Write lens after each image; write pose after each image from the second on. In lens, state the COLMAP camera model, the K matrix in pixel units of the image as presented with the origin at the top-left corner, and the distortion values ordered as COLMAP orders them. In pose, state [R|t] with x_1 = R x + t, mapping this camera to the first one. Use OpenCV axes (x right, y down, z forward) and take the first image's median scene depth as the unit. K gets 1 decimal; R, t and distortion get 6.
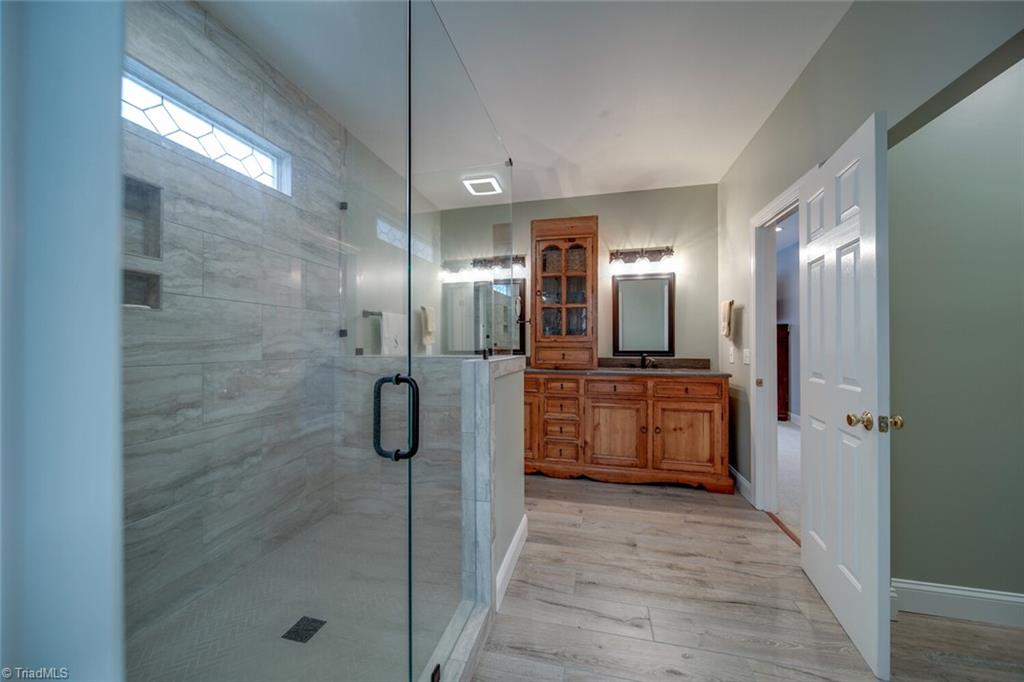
lens RADIAL K [[361.9, 0, 511.7], [0, 361.9, 339.7], [0, 0, 1]] dist [-0.000738, -0.000127]
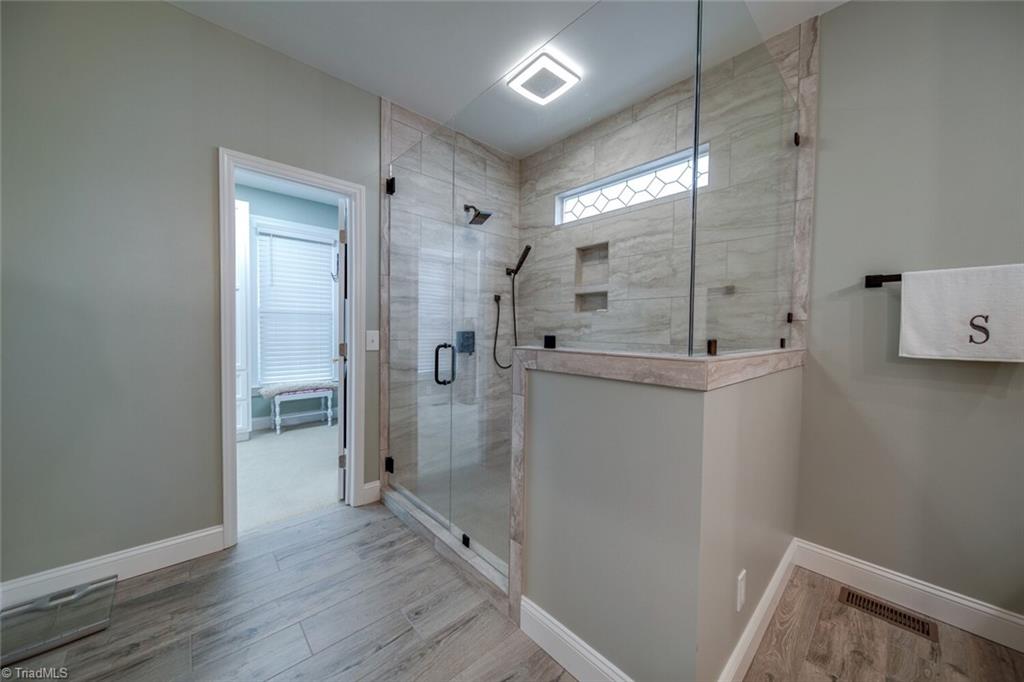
lens RADIAL K [[361.9, 0, 509.1], [0, 361.9, 341.7], [0, 0, 1]] dist [-0.000738, -0.000127]
pose [[-0.555978, 0.016529, -0.831032, 0.945146], [-0.006566, 0.999684, 0.024276, 0.034259], [0.831171, 0.018953, -0.555694, 1.953490]]
